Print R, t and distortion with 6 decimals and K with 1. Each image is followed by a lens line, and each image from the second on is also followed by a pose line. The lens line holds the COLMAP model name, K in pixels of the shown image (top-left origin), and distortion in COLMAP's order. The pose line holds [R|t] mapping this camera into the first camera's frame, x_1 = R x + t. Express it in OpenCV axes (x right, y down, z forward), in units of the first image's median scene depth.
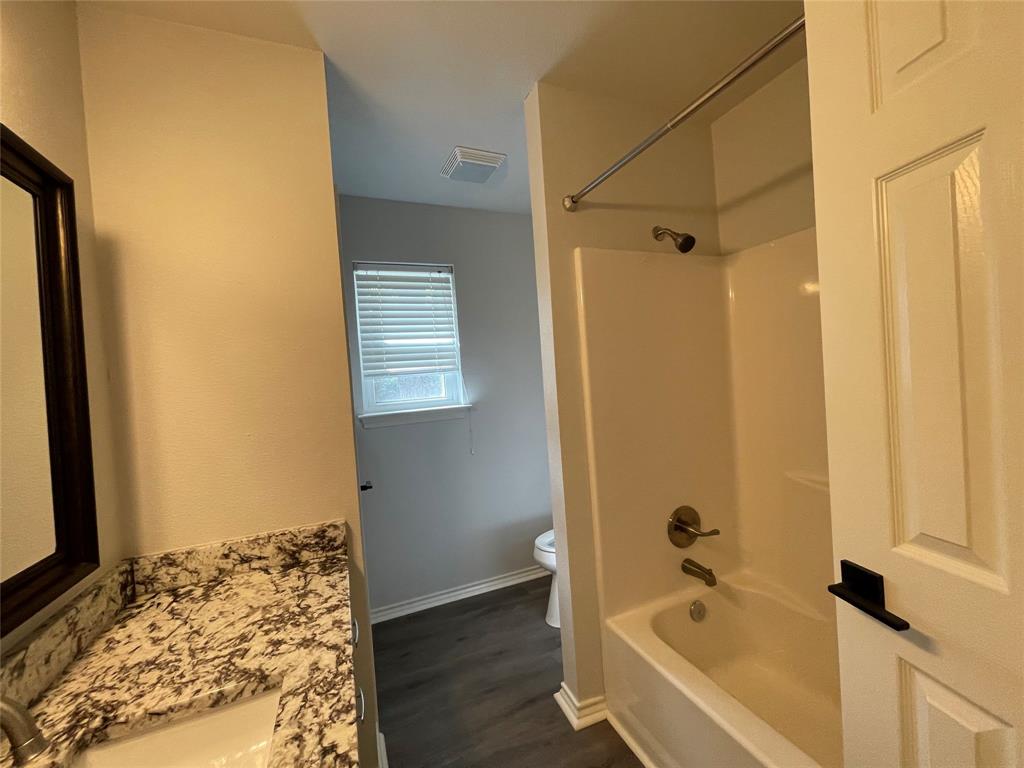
lens RADIAL K [[415.1, 0, 513.0], [0, 415.1, 381.7], [0, 0, 1]] dist [-0.001389, -0.000094]
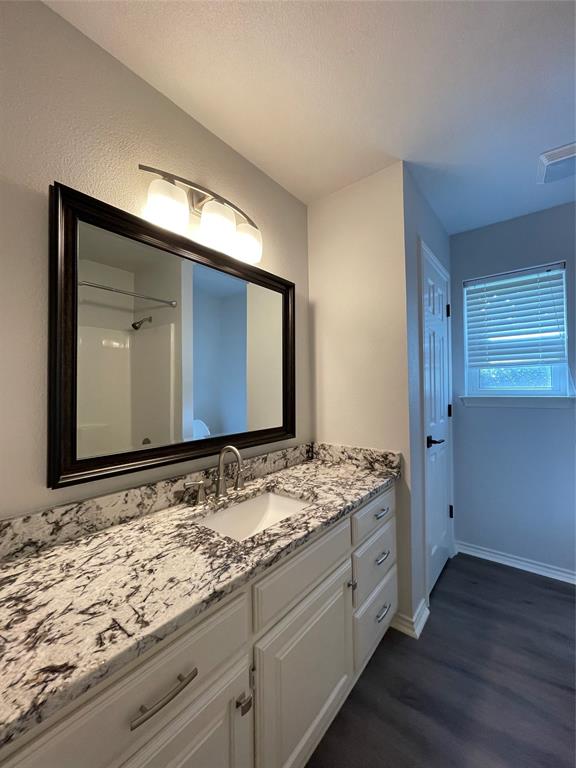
lens RADIAL K [[311.3, 0, 288.0], [0, 311.3, 384.0], [0, 0, 1]] dist [-0.001389, -0.000094]
pose [[0.471787, 0.053387, -0.880095, 0.510268], [-0.032202, 0.998543, 0.043309, 0.034506], [0.881124, 0.007908, 0.472819, 0.057184]]
